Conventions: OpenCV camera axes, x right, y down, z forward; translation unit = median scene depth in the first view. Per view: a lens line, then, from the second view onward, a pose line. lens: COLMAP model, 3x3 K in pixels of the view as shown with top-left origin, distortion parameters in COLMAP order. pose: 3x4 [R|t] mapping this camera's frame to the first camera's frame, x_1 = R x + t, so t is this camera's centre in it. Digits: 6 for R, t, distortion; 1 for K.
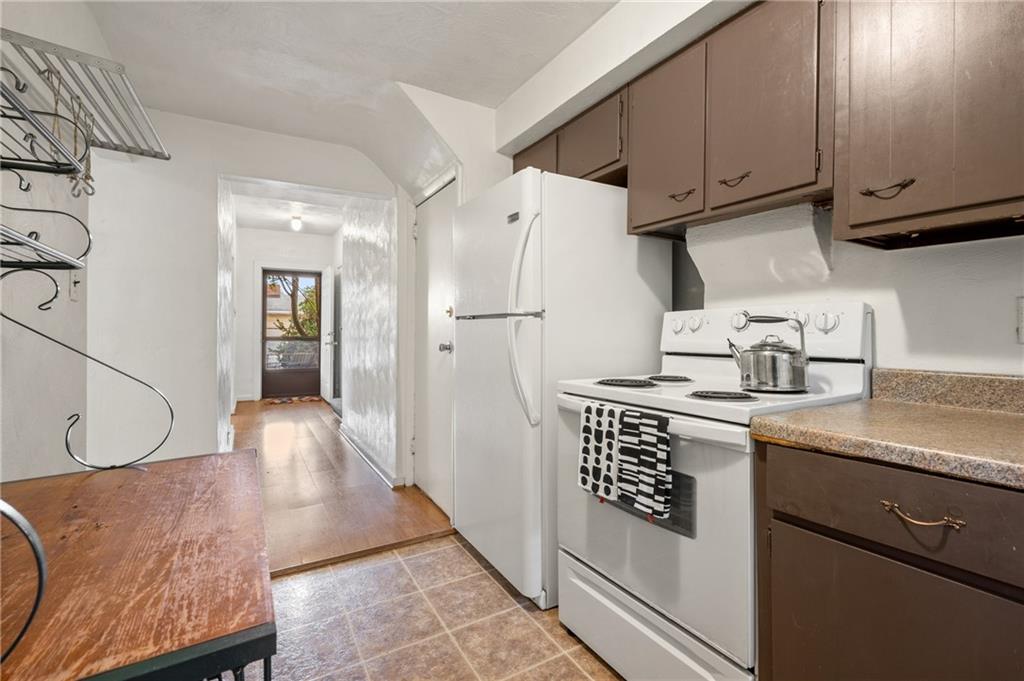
lens RADIAL K [[456.3, 0, 513.0], [0, 456.3, 336.8], [0, 0, 1]] dist [-0.001610, -0.000328]
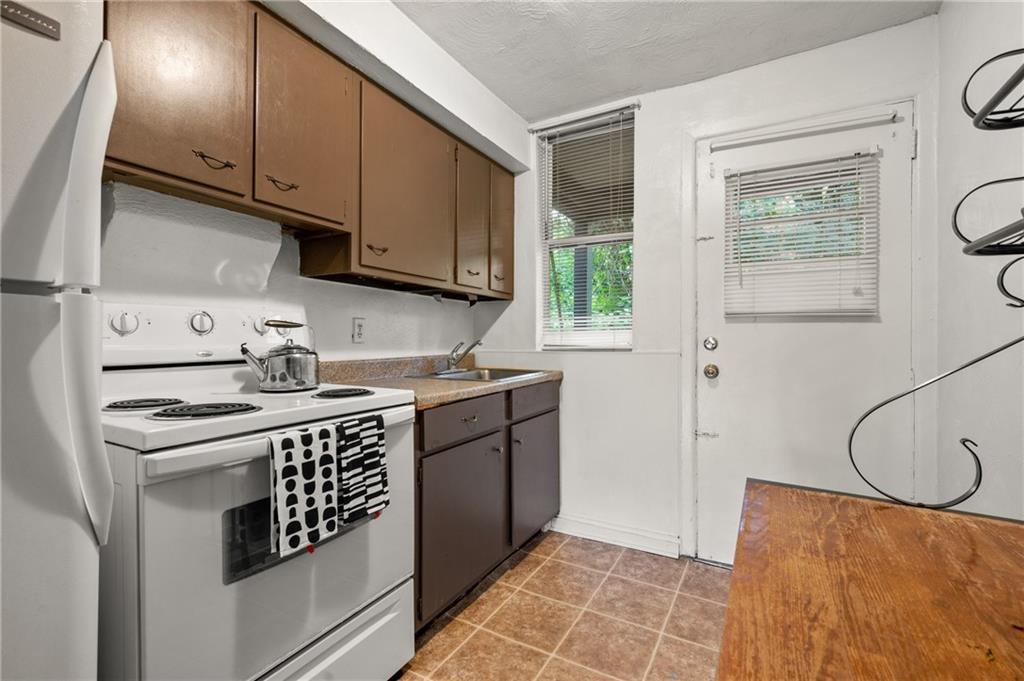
lens RADIAL K [[456.3, 0, 512.4], [0, 456.3, 342.3], [0, 0, 1]] dist [-0.001610, -0.000328]
pose [[-0.498693, -0.010015, 0.866721, -0.721813], [0.002250, 0.999915, 0.012849, -0.009278], [-0.866776, 0.008358, -0.498628, 1.197393]]
